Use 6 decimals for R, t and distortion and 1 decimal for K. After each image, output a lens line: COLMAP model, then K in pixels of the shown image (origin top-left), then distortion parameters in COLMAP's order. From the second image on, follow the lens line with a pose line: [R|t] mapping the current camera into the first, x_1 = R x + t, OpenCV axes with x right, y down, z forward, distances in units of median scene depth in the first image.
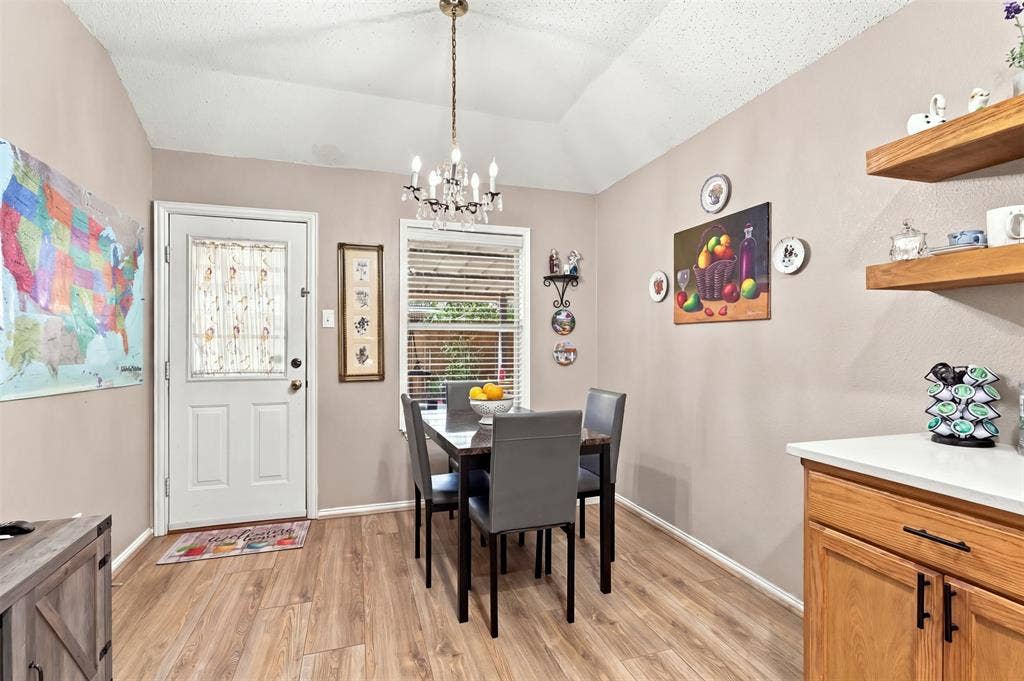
lens RADIAL K [[478.5, 0, 511.3], [0, 478.5, 341.1], [0, 0, 1]] dist [0.002808, 0.000071]
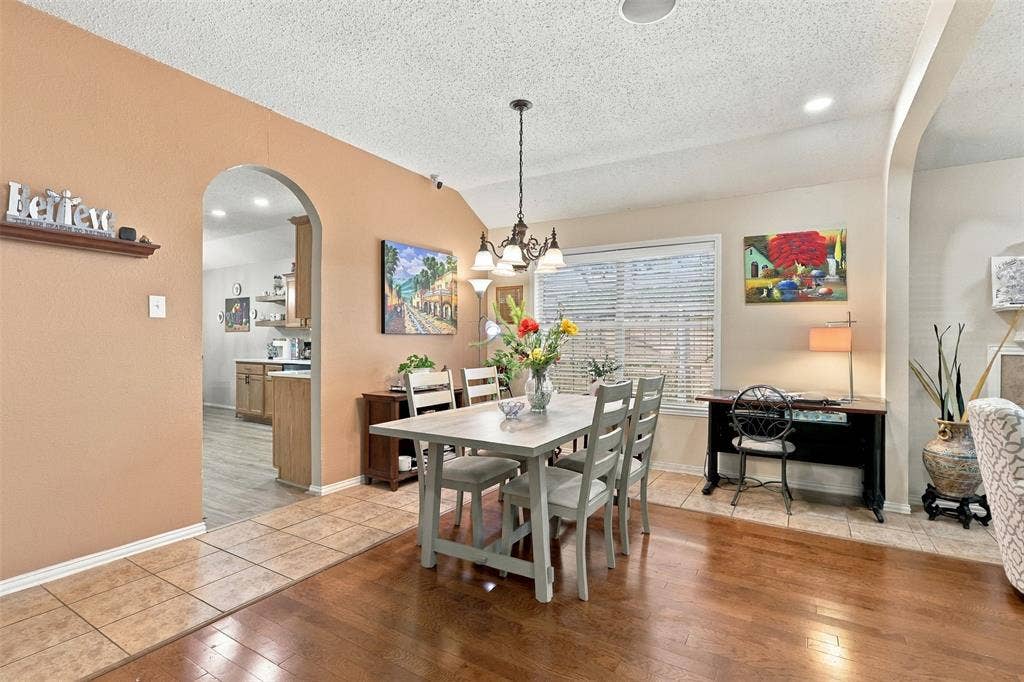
lens RADIAL K [[478.5, 0, 507.4], [0, 478.5, 340.7], [0, 0, 1]] dist [0.002808, 0.000071]
pose [[0.760067, 0.005613, 0.649821, -0.256304], [-0.006615, 0.999978, -0.000900, 0.011619], [-0.649811, -0.003615, 0.760087, -2.557294]]
